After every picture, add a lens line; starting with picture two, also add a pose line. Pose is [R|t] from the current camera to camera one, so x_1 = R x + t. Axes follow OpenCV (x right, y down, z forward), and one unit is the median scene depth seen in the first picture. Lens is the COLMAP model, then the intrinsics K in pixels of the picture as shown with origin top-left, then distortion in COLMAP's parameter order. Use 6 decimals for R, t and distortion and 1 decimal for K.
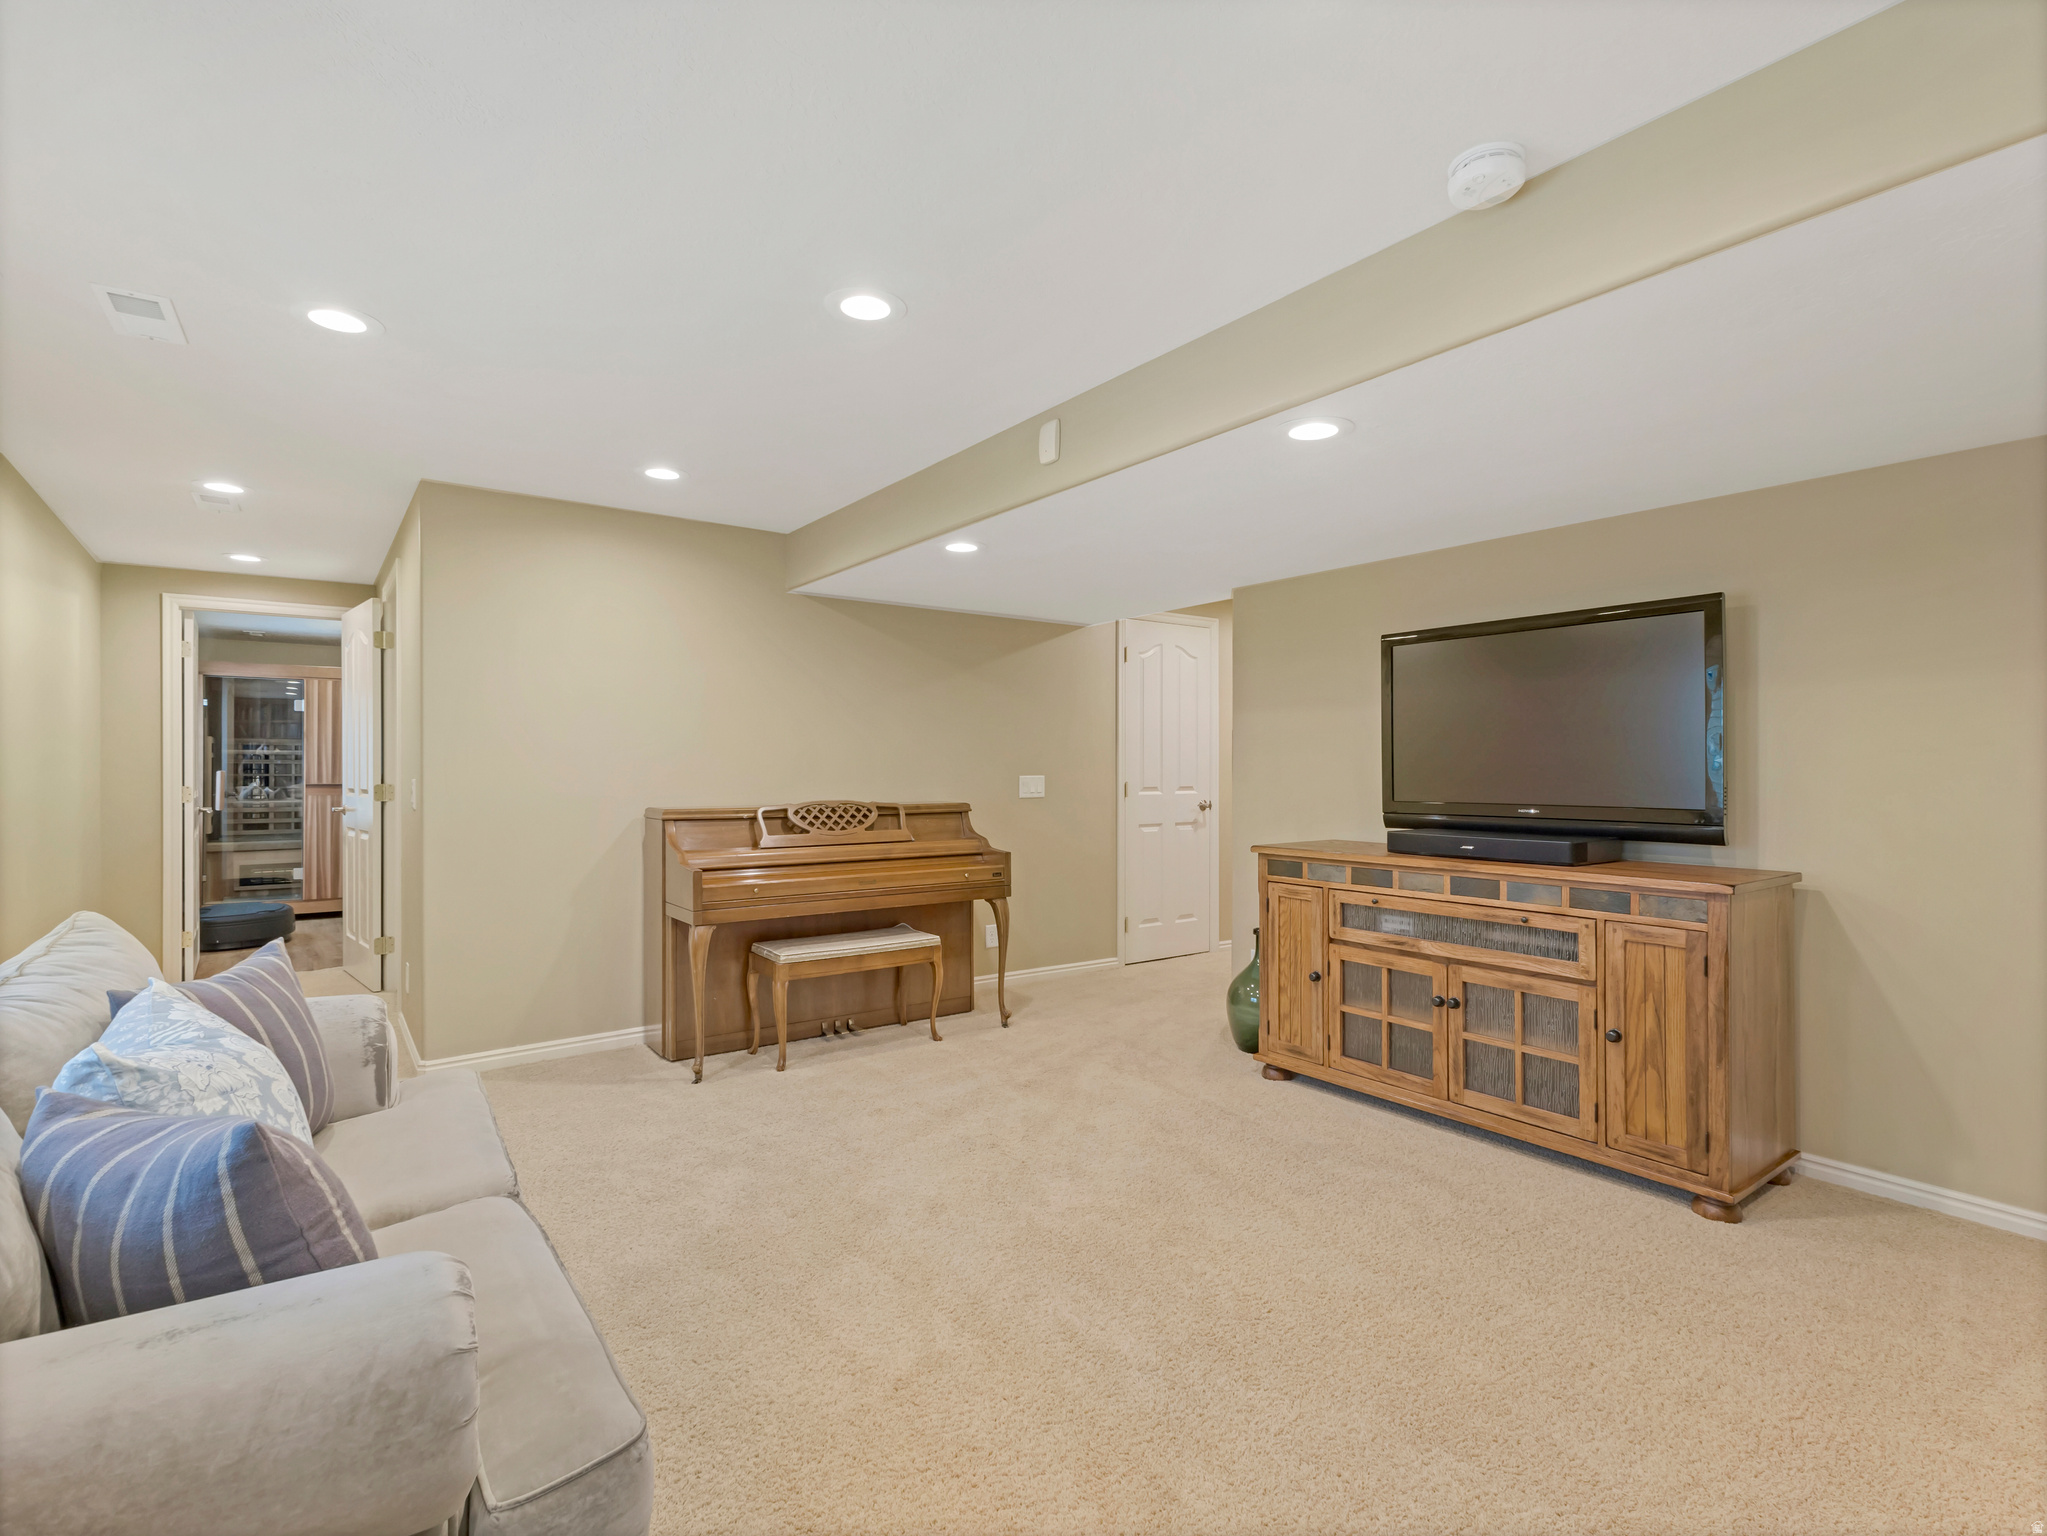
lens RADIAL K [[1009.6, 0, 1024.0], [0, 1009.6, 767.8], [0, 0, 1]] dist [0.013750, -0.001297]
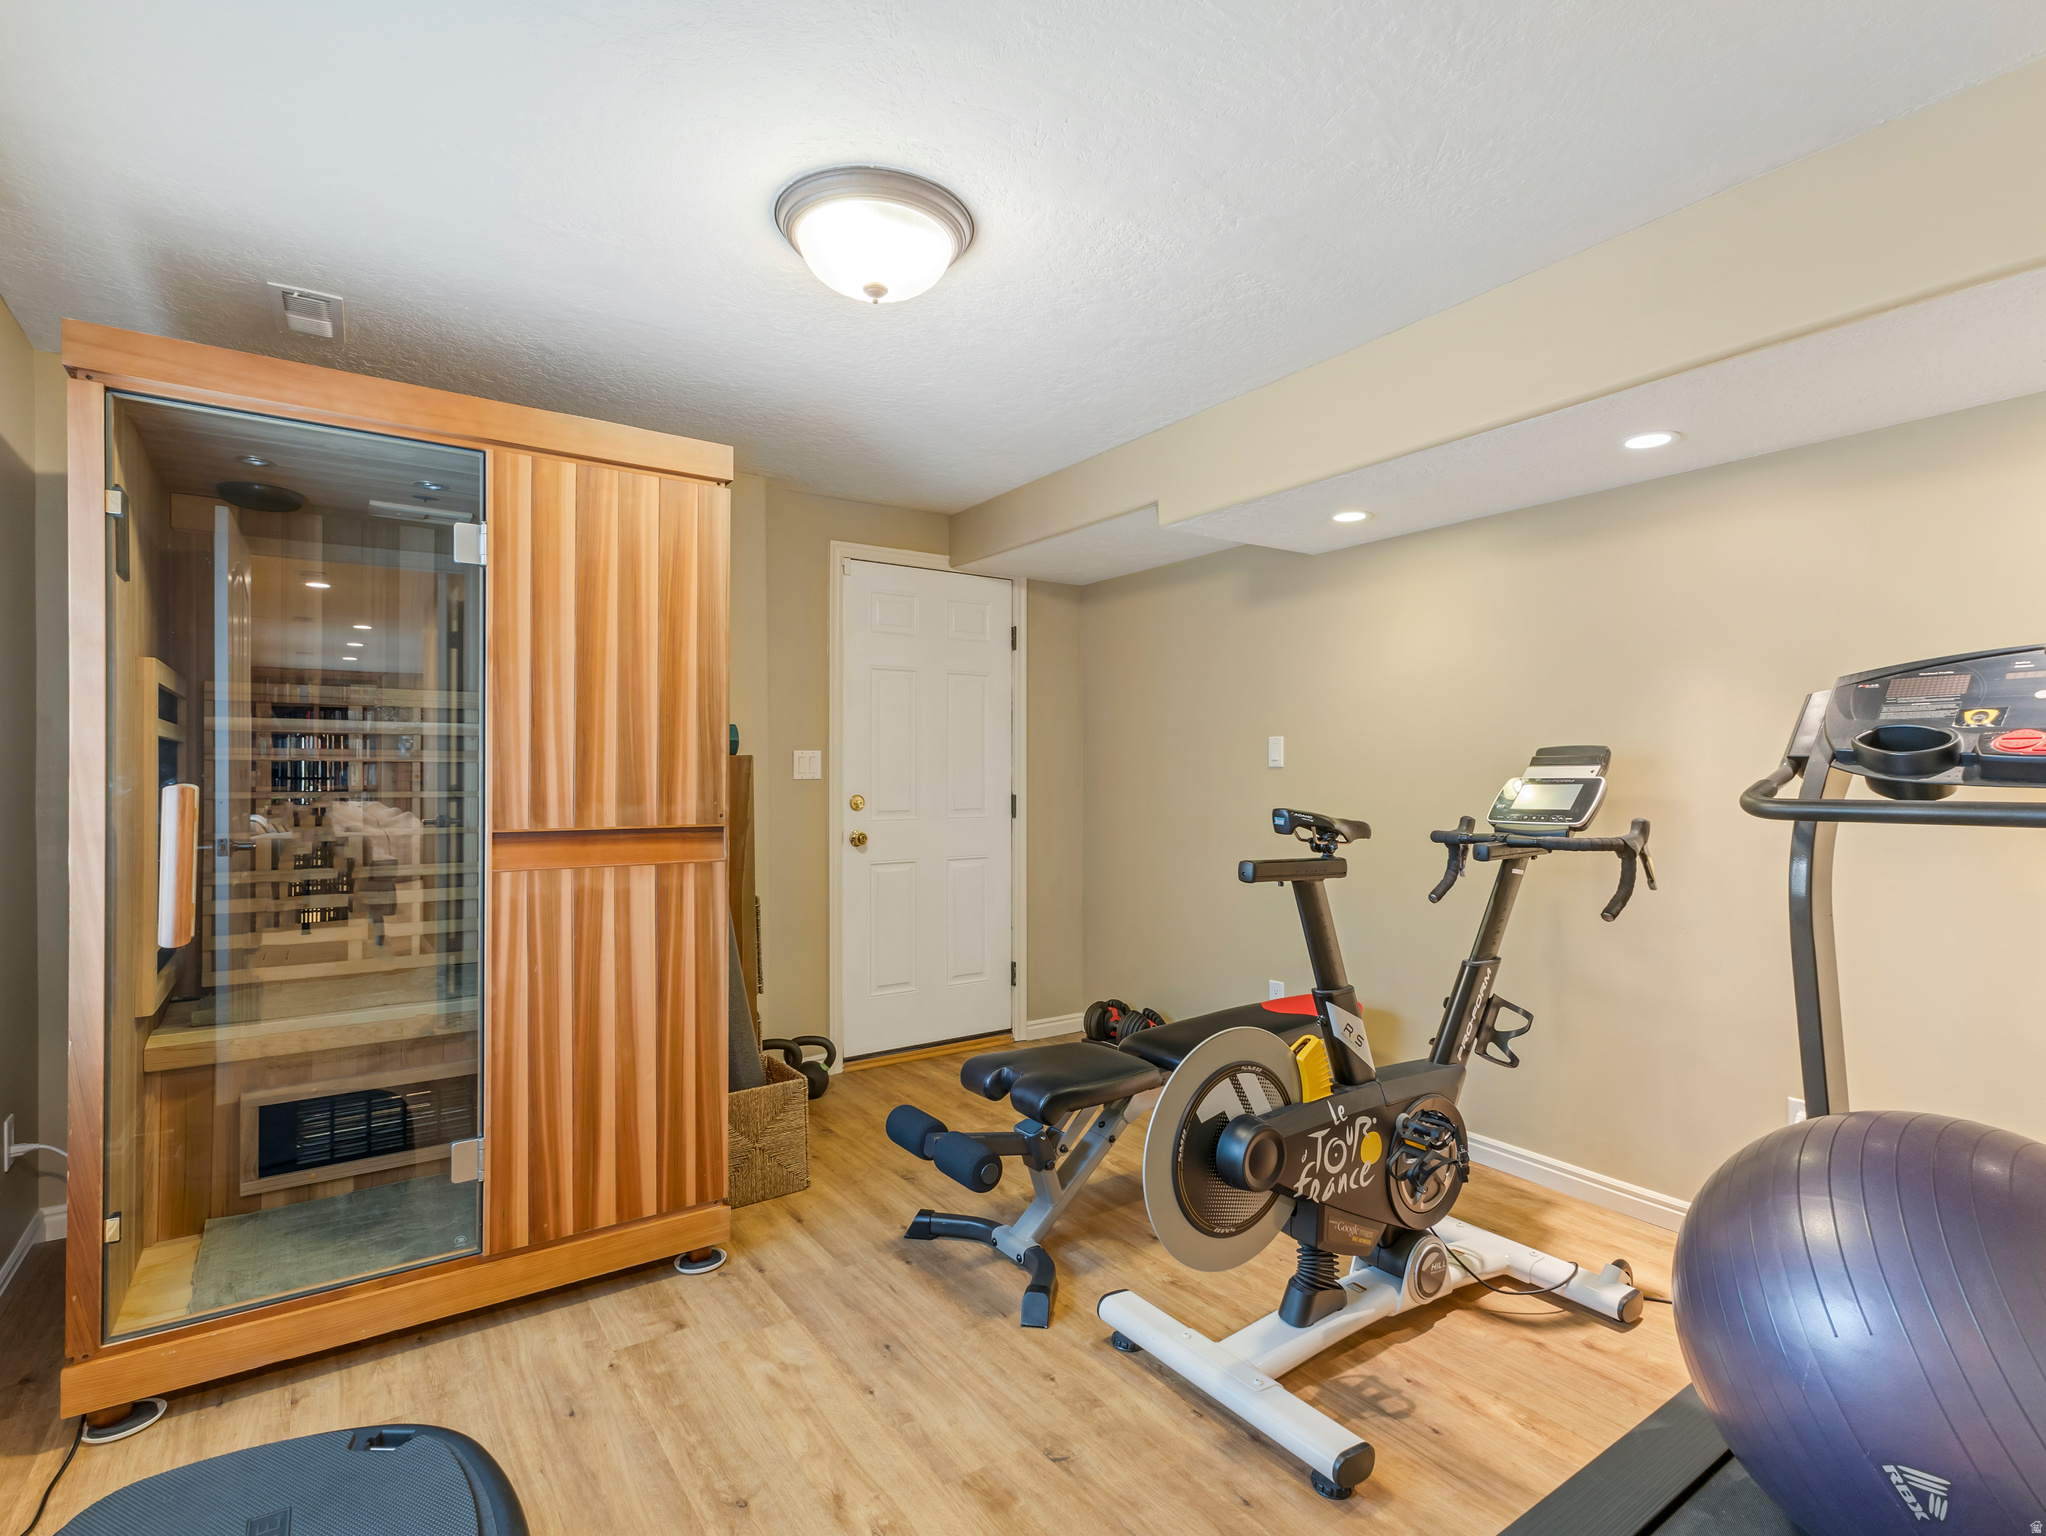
lens RADIAL K [[1009.1, 0, 1024.2], [0, 1009.1, 768.2], [0, 0, 1]] dist [0.013750, -0.001297]
pose [[0.999563, -0.001452, -0.029539, -0.551432], [0.001642, 0.999978, 0.006409, -0.002858], [0.029529, -0.006454, 0.999543, 0.725811]]
